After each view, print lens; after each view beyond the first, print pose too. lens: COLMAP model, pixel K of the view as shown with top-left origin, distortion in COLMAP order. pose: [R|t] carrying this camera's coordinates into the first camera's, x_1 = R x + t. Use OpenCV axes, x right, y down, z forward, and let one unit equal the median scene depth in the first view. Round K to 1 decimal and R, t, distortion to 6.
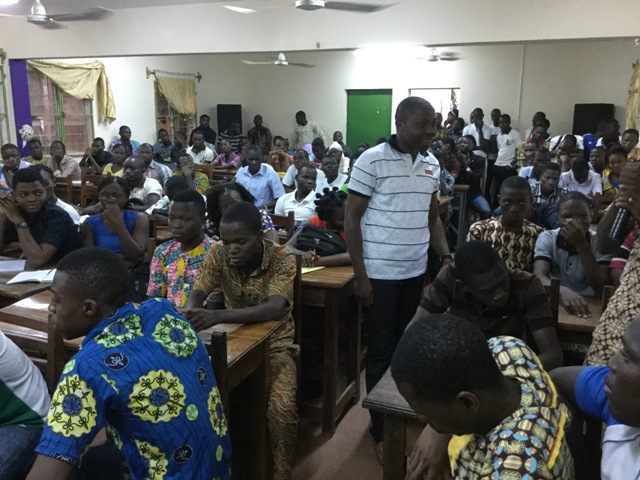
lens RADIAL K [[592.6, 0, 320.0], [0, 592.6, 240.0], [0, 0, 1]] dist [0.010060, -0.120371]
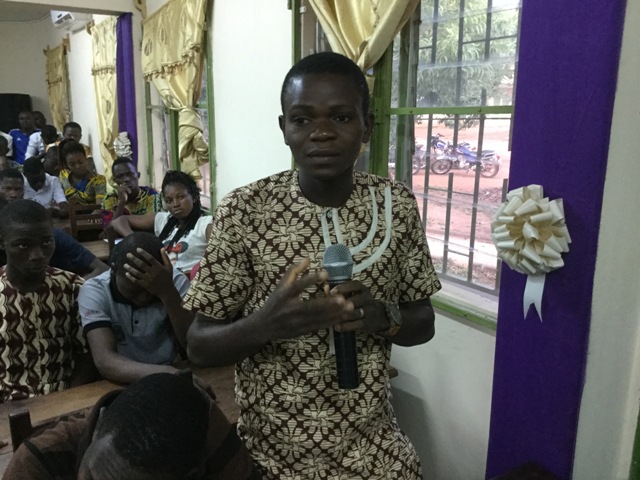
lens RADIAL K [[592.6, 0, 320.0], [0, 592.6, 240.0], [0, 0, 1]] dist [0.010060, -0.120371]
pose [[0.575596, -0.168931, 0.800094, 0.023684], [0.164176, 0.982380, 0.089308, -0.070113], [-0.801084, 0.079950, 0.593189, 0.409257]]
